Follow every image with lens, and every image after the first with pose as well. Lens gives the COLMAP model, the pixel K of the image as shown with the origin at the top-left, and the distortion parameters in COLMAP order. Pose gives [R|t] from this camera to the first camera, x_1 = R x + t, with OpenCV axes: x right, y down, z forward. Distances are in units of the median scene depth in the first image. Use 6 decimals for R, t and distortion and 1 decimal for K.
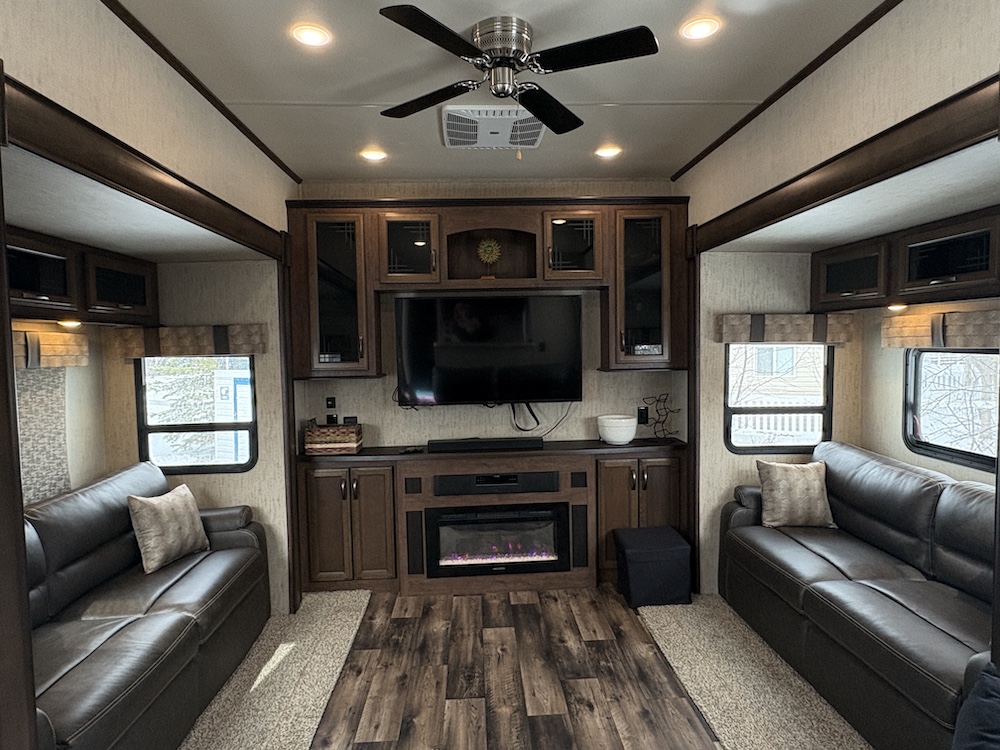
lens RADIAL K [[576.0, 0, 498.8], [0, 576.0, 376.2], [0, 0, 1]] dist [0.004445, 0.000271]
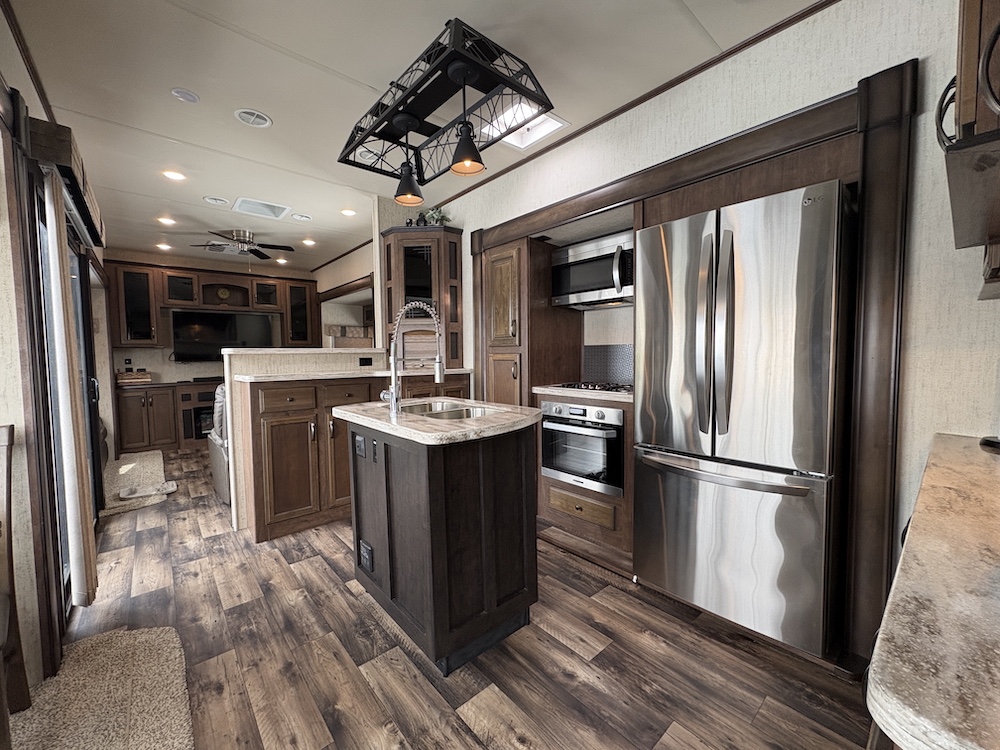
lens RADIAL K [[397.3, 0, 499.3], [0, 397.3, 373.3], [0, 0, 1]] dist [-0.000593, 0.000164]
pose [[0.780899, -0.022618, 0.624248, -0.248655], [0.030346, 0.999538, -0.001747, 0.068284], [-0.623920, 0.020308, 0.781224, 0.609410]]
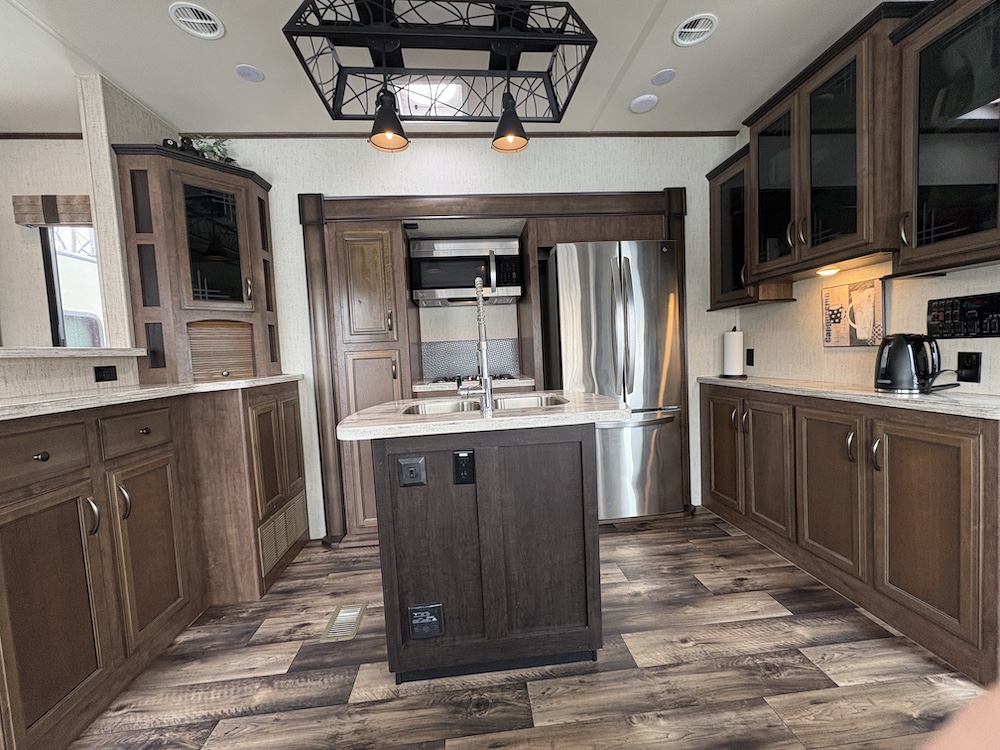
lens RADIAL K [[397.3, 0, 499.3], [0, 397.3, 373.2], [0, 0, 1]] dist [-0.000593, 0.000164]
pose [[-0.038886, -0.036127, 0.998590, -0.463050], [0.102475, 0.993933, 0.039949, 0.059470], [-0.993975, 0.103884, -0.034948, 1.120539]]
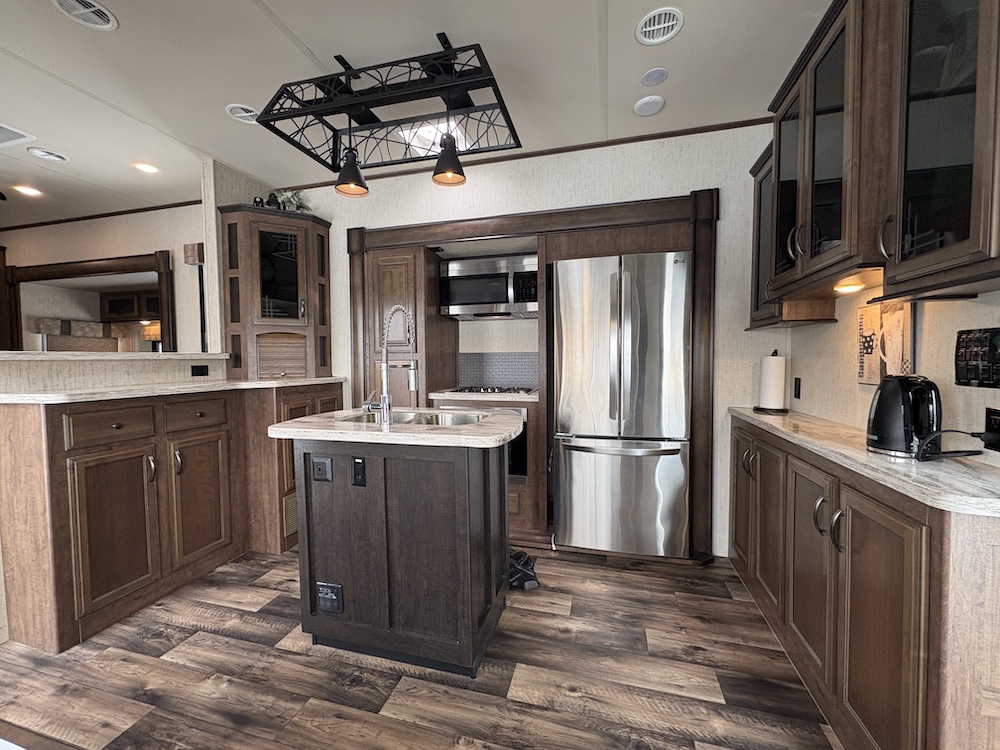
lens RADIAL K [[397.3, 0, 499.1], [0, 397.3, 373.2], [0, 0, 1]] dist [-0.000593, 0.000164]
pose [[0.307744, -0.020500, 0.951248, -0.451185], [0.052512, 0.998610, 0.004532, 0.058193], [-0.950019, 0.048557, 0.308393, 0.831555]]
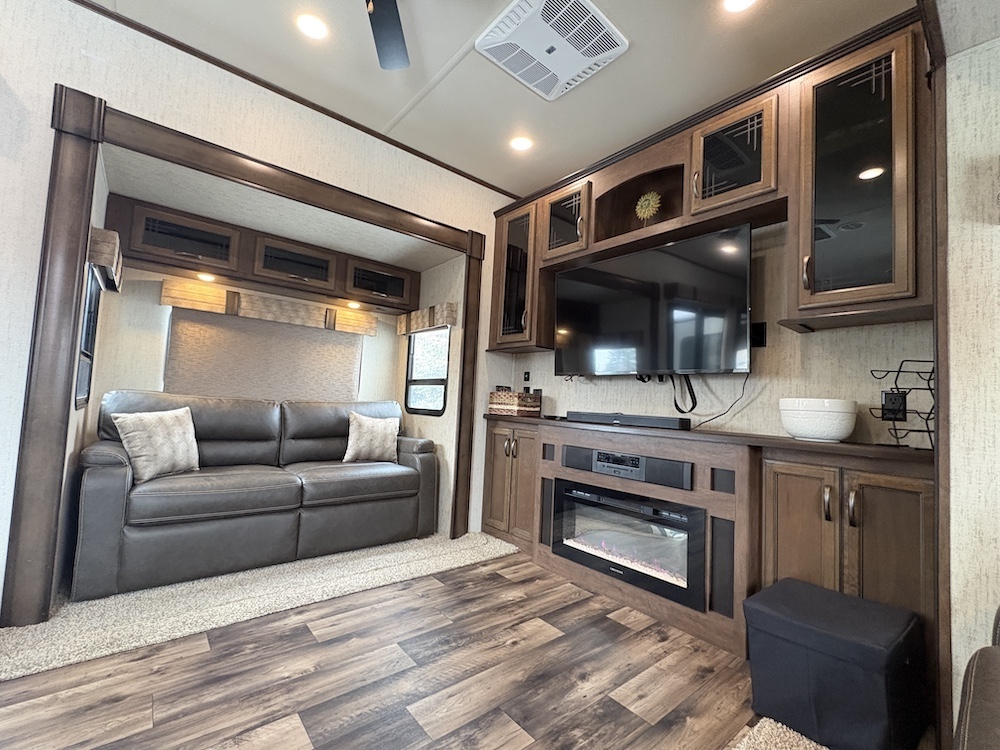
lens RADIAL K [[429.6, 0, 501.1], [0, 429.6, 374.2], [0, 0, 1]] dist [0.000835, 0.000558]
pose [[0.604179, 0.001296, -0.796847, 0.434658], [-0.103150, 0.991712, -0.076596, 0.134480], [0.790144, 0.128473, 0.599306, 0.522571]]
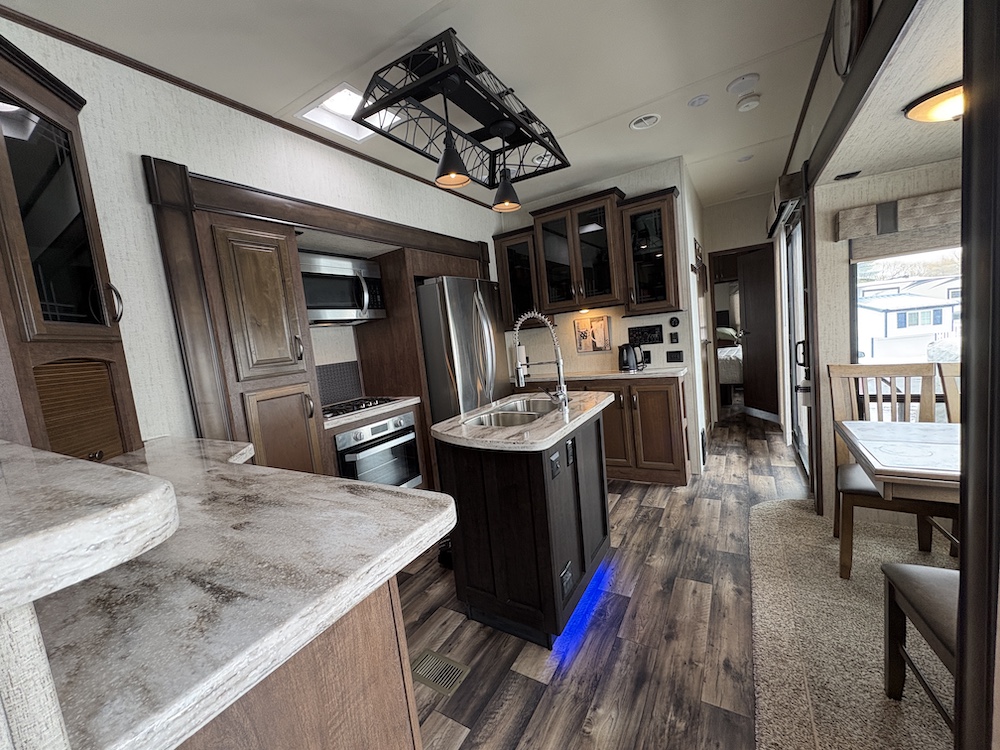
lens RADIAL K [[397.3, 0, 498.5], [0, 397.3, 373.3], [0, 0, 1]] dist [-0.000593, 0.000164]
pose [[-0.822715, 0.052775, 0.565999, -0.286271], [0.151214, 0.980125, 0.128410, -0.029343], [-0.547973, 0.191232, -0.814344, 1.659825]]
